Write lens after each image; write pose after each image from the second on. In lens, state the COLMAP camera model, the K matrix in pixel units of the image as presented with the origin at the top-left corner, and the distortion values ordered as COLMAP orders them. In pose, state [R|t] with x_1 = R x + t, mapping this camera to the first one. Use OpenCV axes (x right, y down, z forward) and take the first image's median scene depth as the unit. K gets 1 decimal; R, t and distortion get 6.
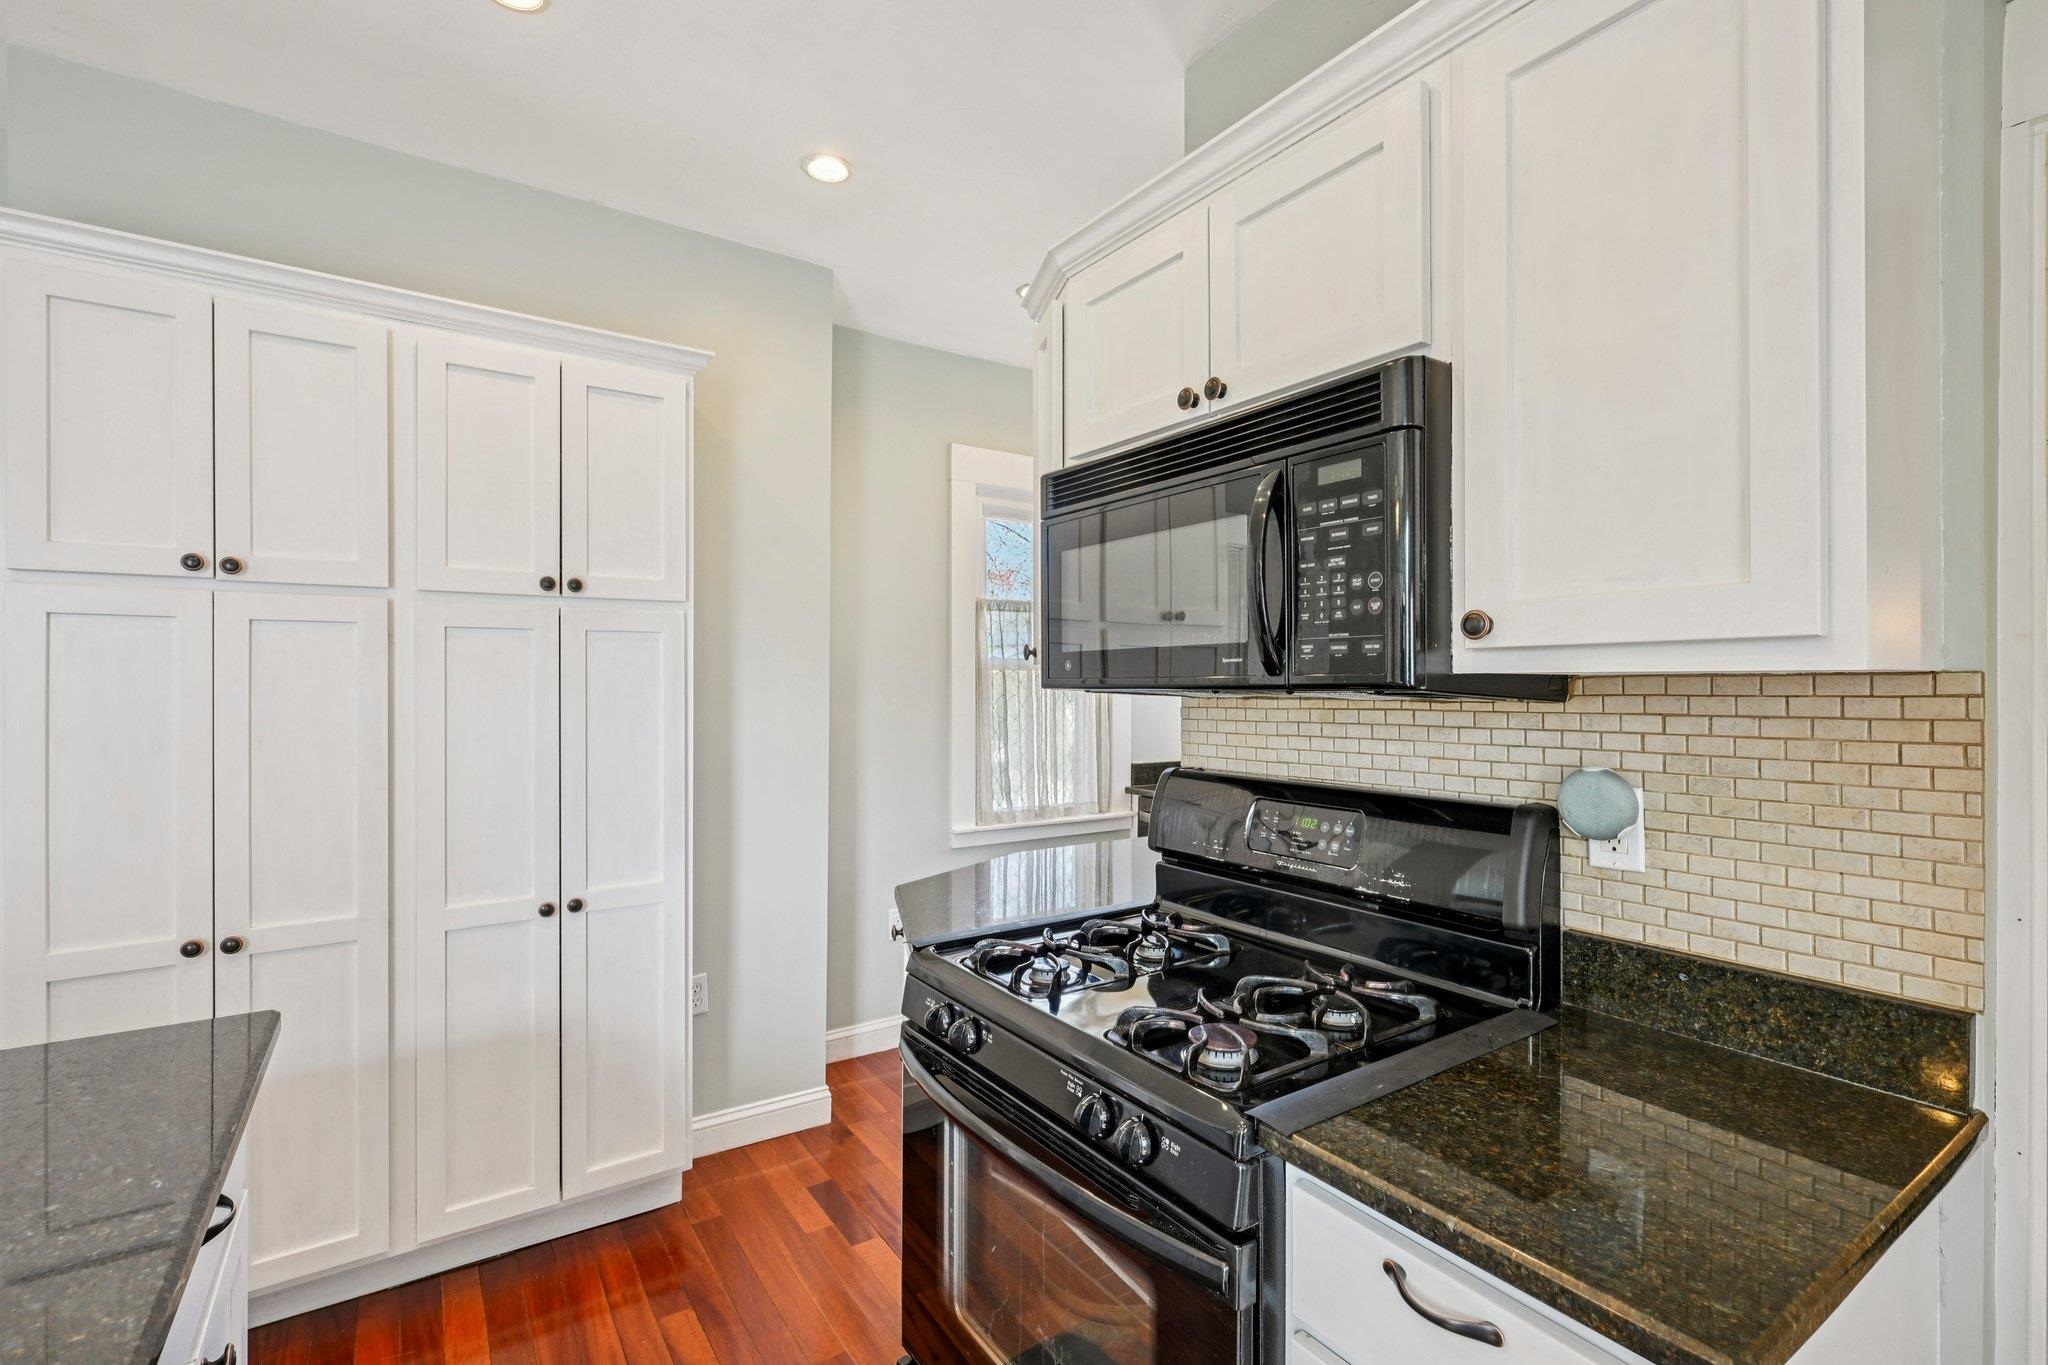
lens RADIAL K [[917.1, 0, 1022.4], [0, 917.1, 684.8], [0, 0, 1]] dist [0.003469, -0.000742]
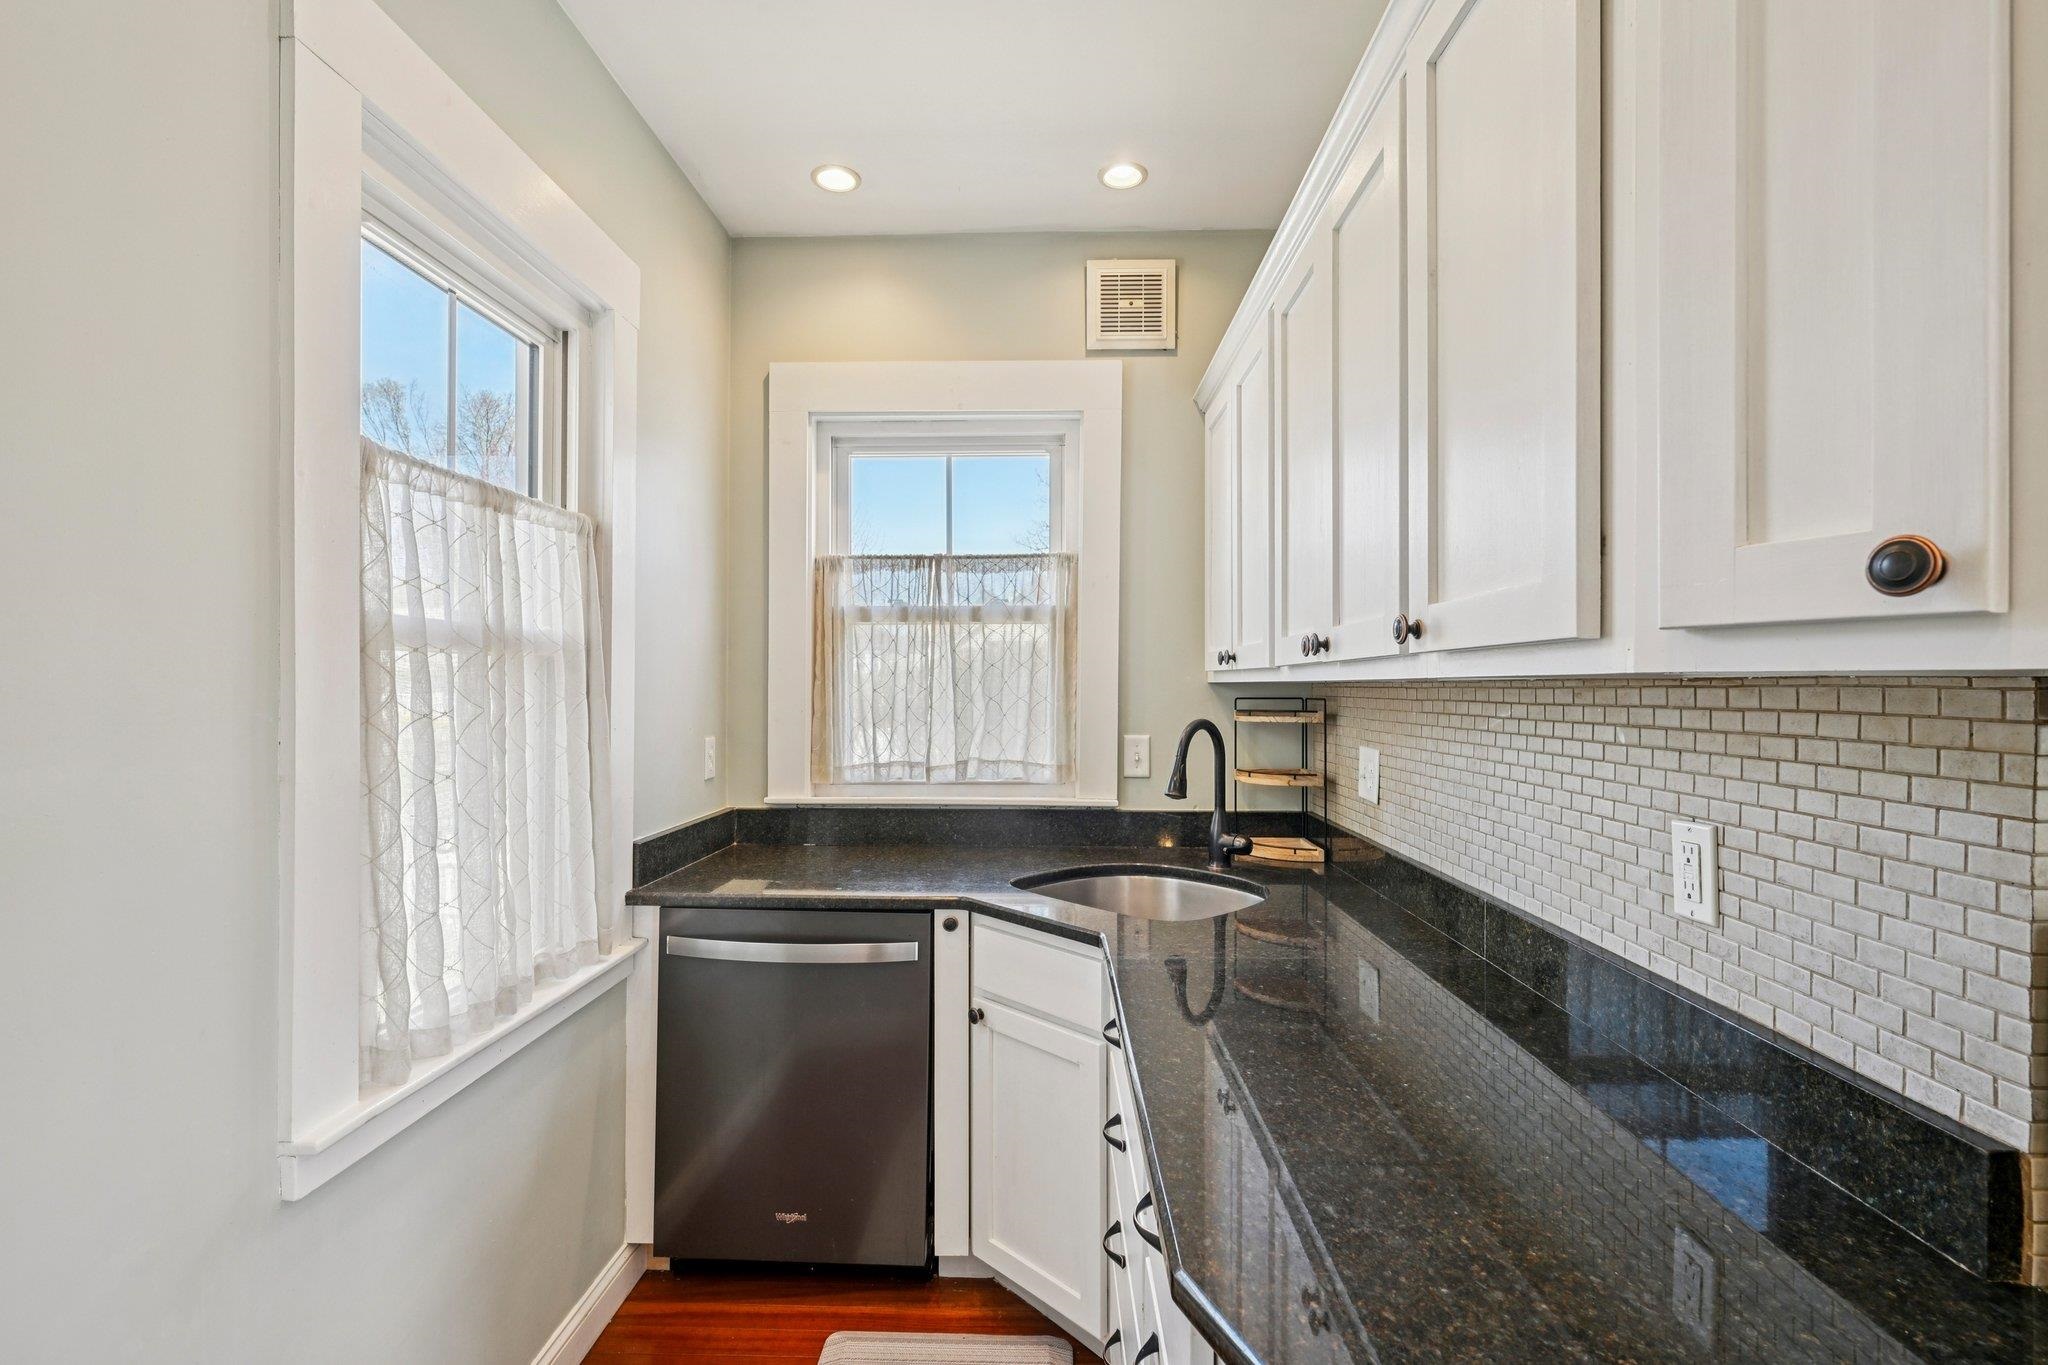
lens RADIAL K [[917.1, 0, 1031.7], [0, 917.1, 688.2], [0, 0, 1]] dist [0.003469, -0.000742]
pose [[0.576973, -0.001445, 0.816762, -0.484544], [-0.002103, 0.999992, 0.003255, -0.002635], [-0.816761, -0.003595, 0.576966, 1.572013]]
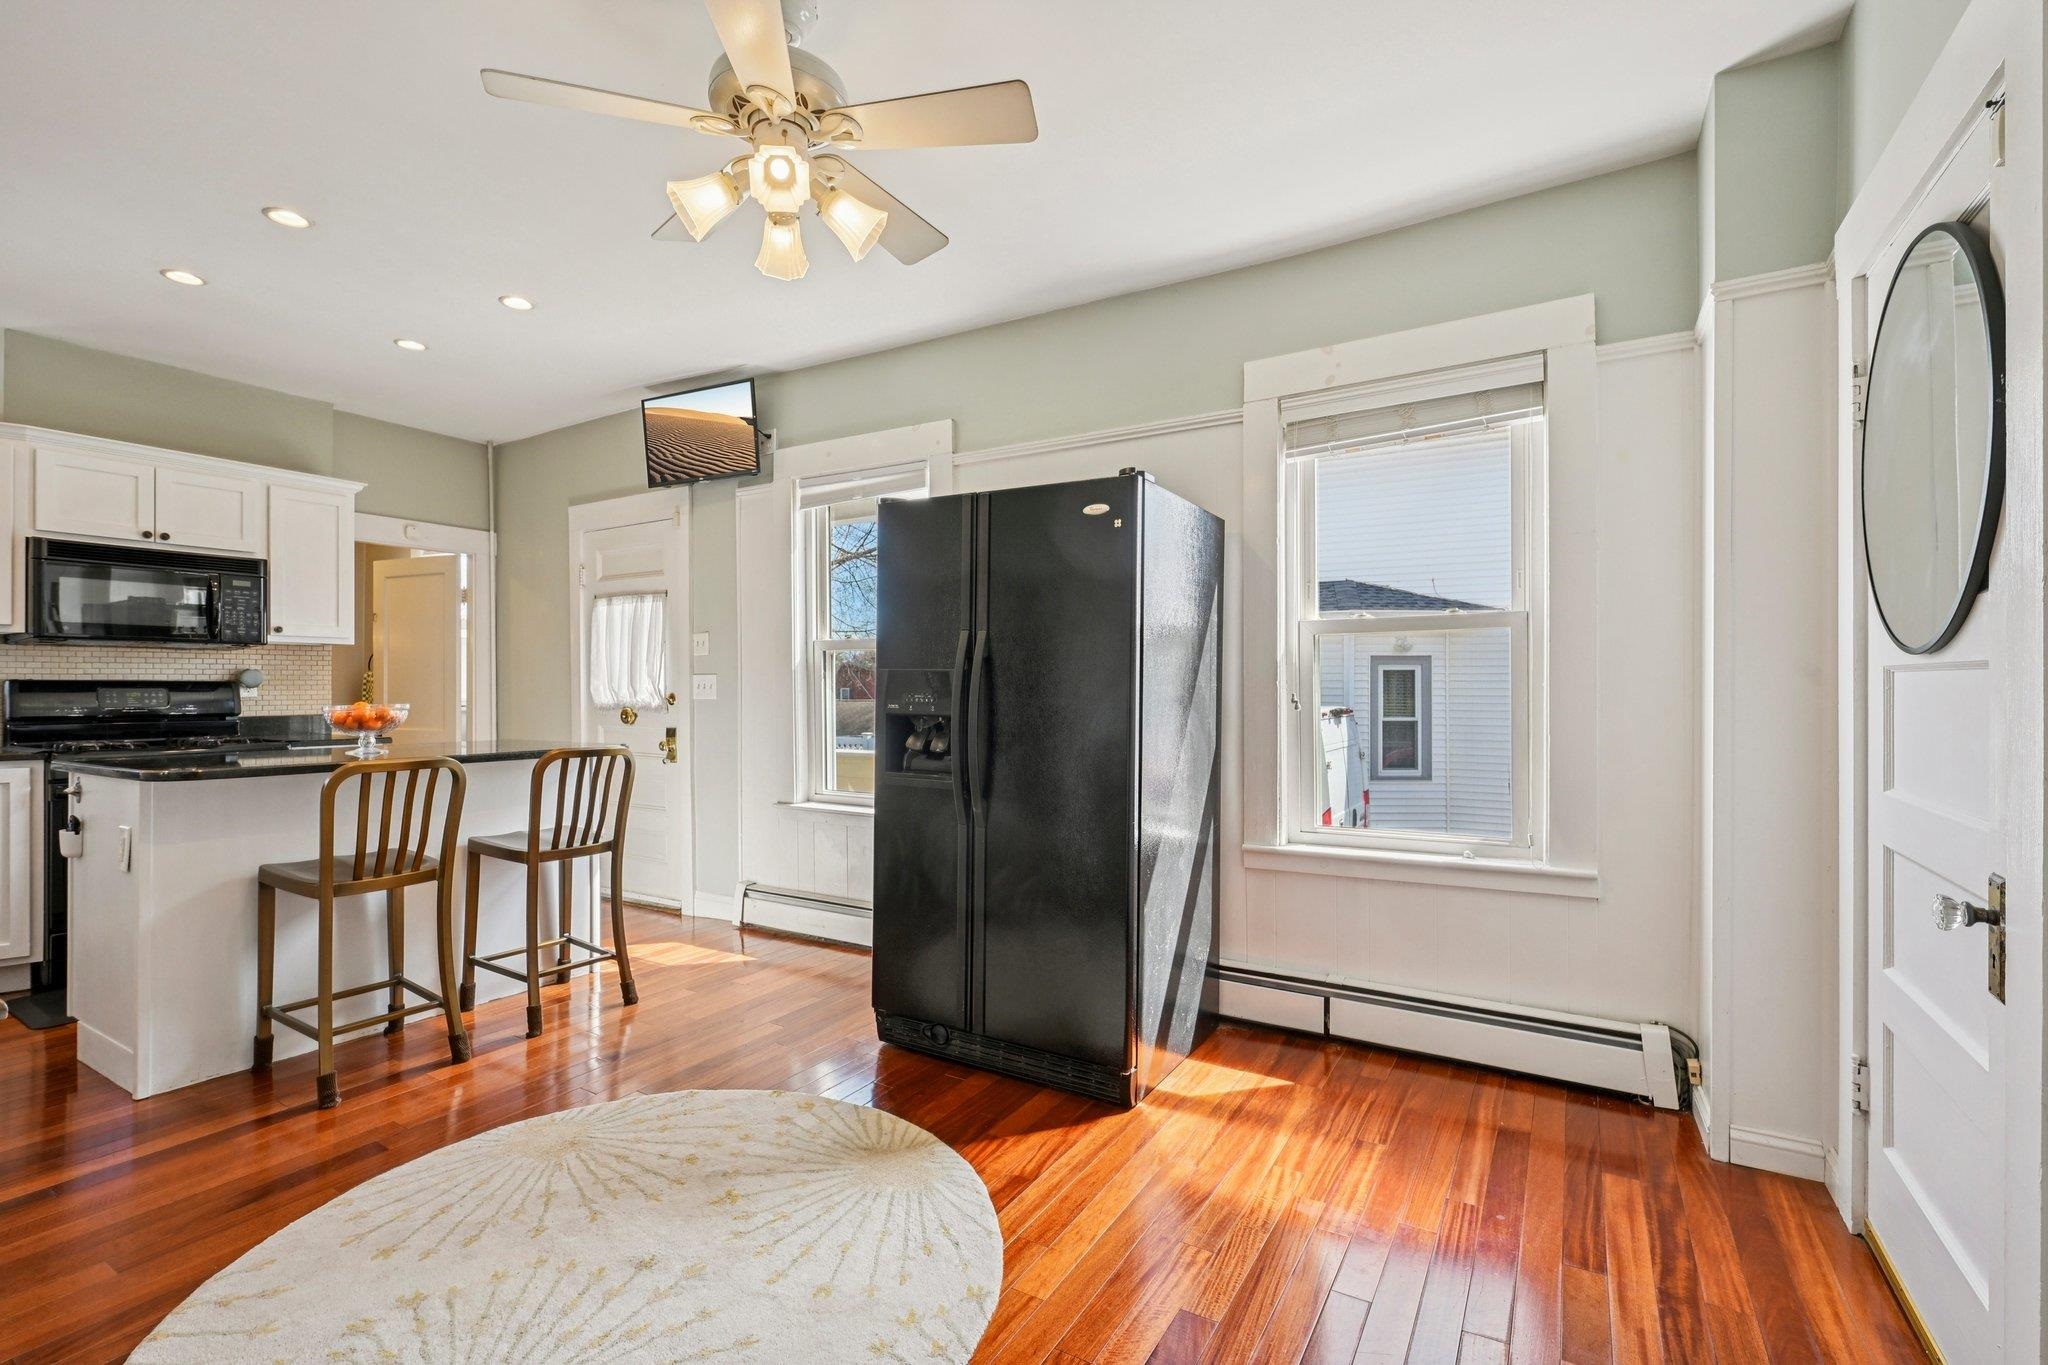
lens RADIAL K [[917.1, 0, 1017.5], [0, 917.1, 684.0], [0, 0, 1]] dist [0.003469, -0.000742]
pose [[-0.413174, 0.006577, 0.910628, -3.547183], [0.001869, 0.999978, -0.006375, 0.161795], [-0.910650, -0.000932, -0.413177, -0.236246]]
